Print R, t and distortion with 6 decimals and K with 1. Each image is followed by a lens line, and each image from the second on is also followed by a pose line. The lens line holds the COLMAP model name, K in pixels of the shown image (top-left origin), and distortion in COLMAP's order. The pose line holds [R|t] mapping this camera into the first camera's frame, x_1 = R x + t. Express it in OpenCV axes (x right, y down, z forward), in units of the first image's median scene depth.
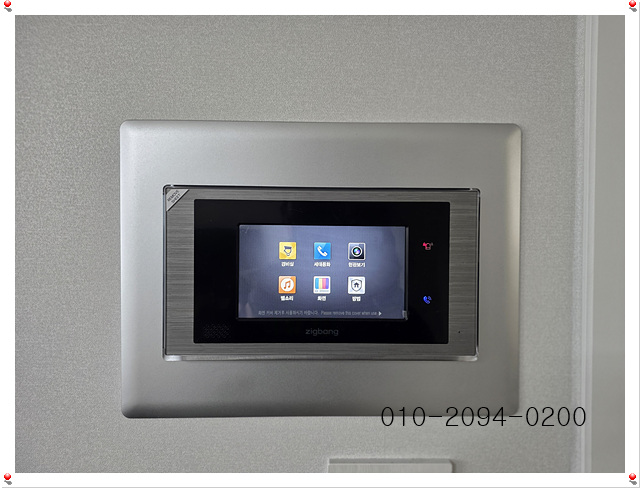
lens RADIAL K [[414.7, 0, 325.3], [0, 414.7, 246.6], [0, 0, 1]] dist [-0.004777, -0.011264]
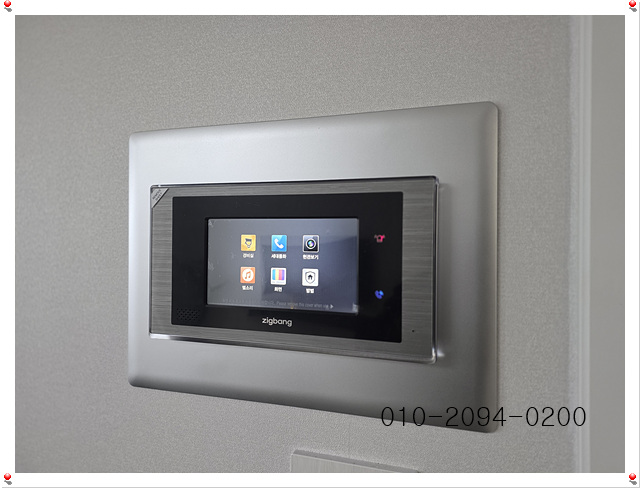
lens RADIAL K [[414.7, 0, 319.9], [0, 414.7, 241.6], [0, 0, 1]] dist [-0.004777, -0.011264]
pose [[0.948665, 0.002625, -0.316273, 0.395259], [-0.009071, 0.999780, -0.018911, 0.023747], [0.316154, 0.020809, 0.948480, 0.049123]]
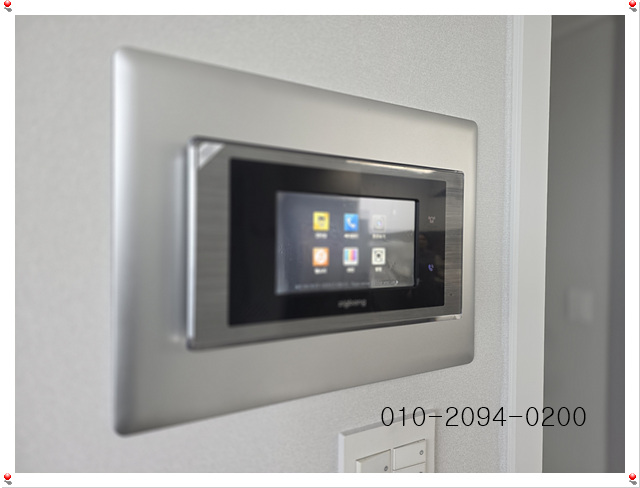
lens RADIAL K [[414.7, 0, 320.8], [0, 414.7, 246.1], [0, 0, 1]] dist [-0.004777, -0.011264]
pose [[0.875951, -0.007690, 0.482339, -0.522439], [0.003526, 0.999948, 0.009539, 0.054939], [-0.482387, -0.006655, 0.875933, 0.154796]]
